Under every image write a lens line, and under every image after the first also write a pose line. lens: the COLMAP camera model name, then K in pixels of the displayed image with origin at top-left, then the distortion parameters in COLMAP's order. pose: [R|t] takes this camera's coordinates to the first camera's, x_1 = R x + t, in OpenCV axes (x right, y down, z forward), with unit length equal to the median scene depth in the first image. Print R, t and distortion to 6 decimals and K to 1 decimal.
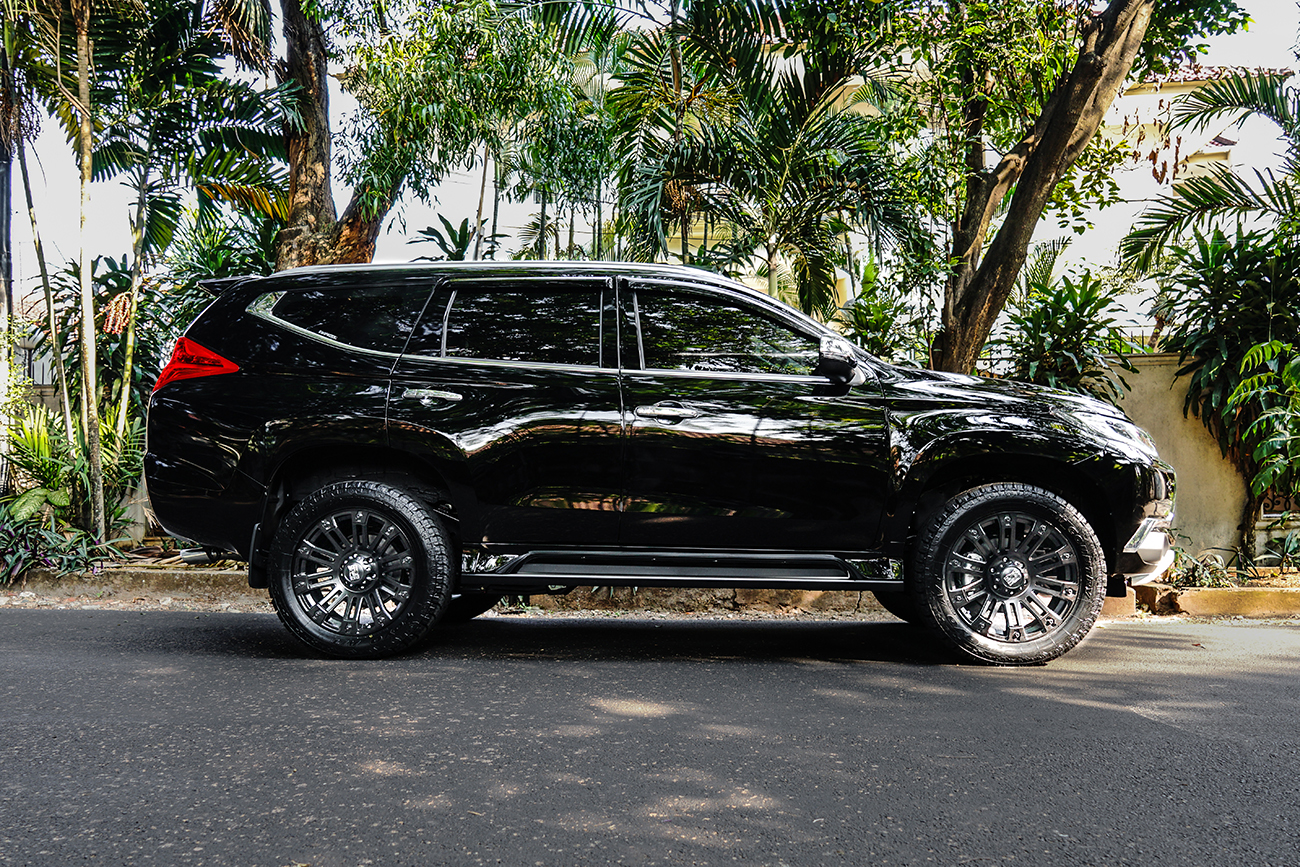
lens RADIAL K [[962.6, 0, 649.6], [0, 962.6, 447.7], [0, 0, 1]] dist [0.000614, 0.004334]
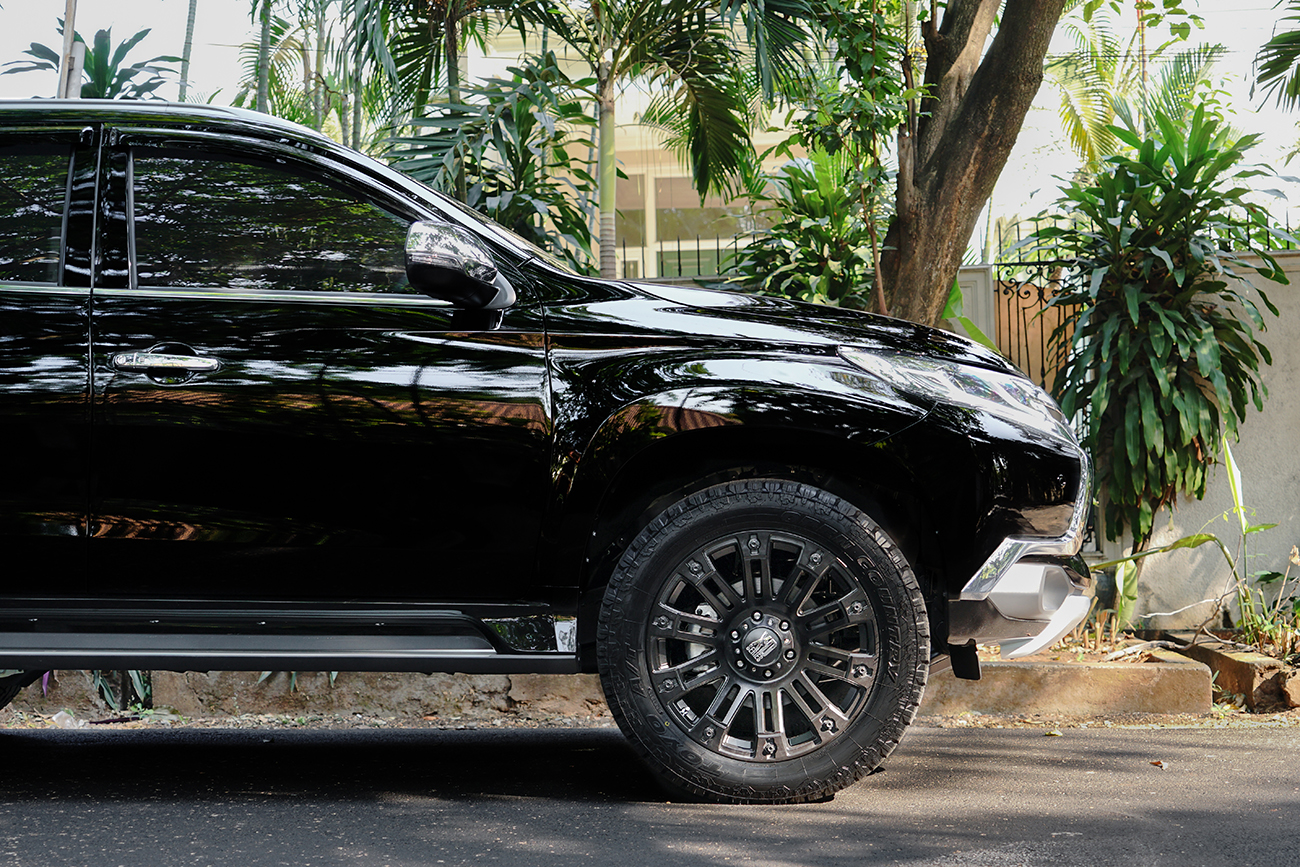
lens RADIAL K [[1707.5, 0, 649.2], [0, 1707.5, 428.2], [0, 0, 1]] dist [-0.011998, 0.000000]
pose [[0.999840, -0.012025, -0.013238, 0.189927], [0.012021, 0.999928, -0.000374, 0.003260], [0.013242, 0.000215, 0.999912, -0.002841]]
